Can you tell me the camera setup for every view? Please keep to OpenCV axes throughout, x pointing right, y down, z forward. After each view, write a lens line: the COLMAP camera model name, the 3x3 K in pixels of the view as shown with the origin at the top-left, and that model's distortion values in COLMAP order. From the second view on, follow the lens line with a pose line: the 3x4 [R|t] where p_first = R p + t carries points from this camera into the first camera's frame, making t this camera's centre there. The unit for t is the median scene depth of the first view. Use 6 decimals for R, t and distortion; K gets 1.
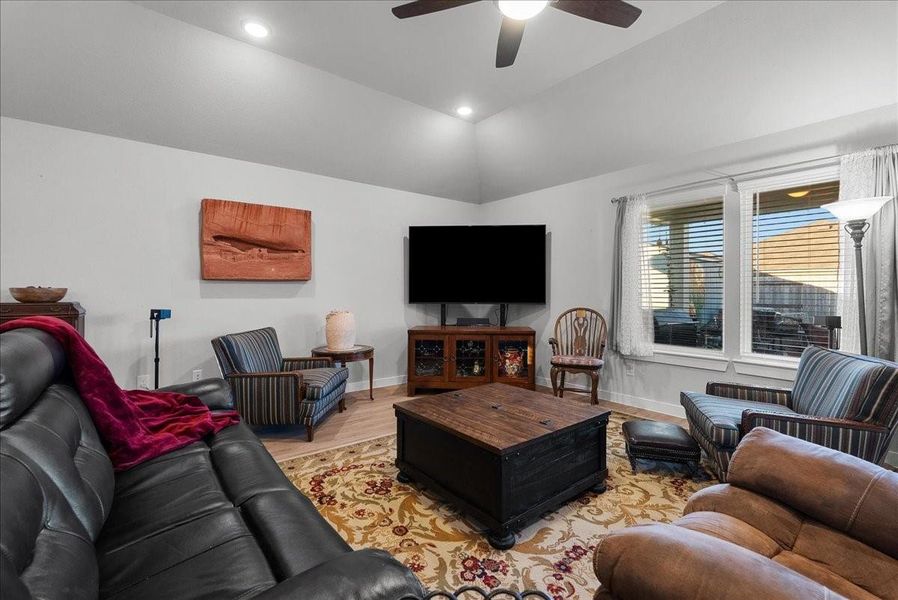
lens RADIAL K [[398.8, 0, 450.5], [0, 398.8, 295.3], [0, 0, 1]] dist [-0.004183, 0.000870]
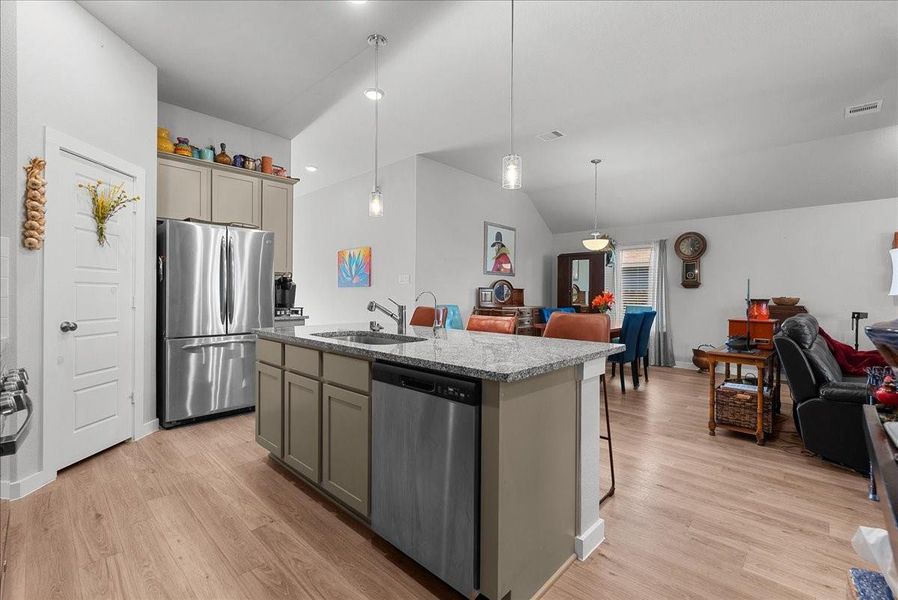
lens RADIAL K [[398.8, 0, 447.7], [0, 398.8, 294.0], [0, 0, 1]] dist [-0.004183, 0.000870]
pose [[0.150446, -0.000134, -0.988618, 0.477551], [-0.019104, 0.999813, -0.003043, 0.000345], [0.988434, 0.019344, 0.150415, -0.700400]]
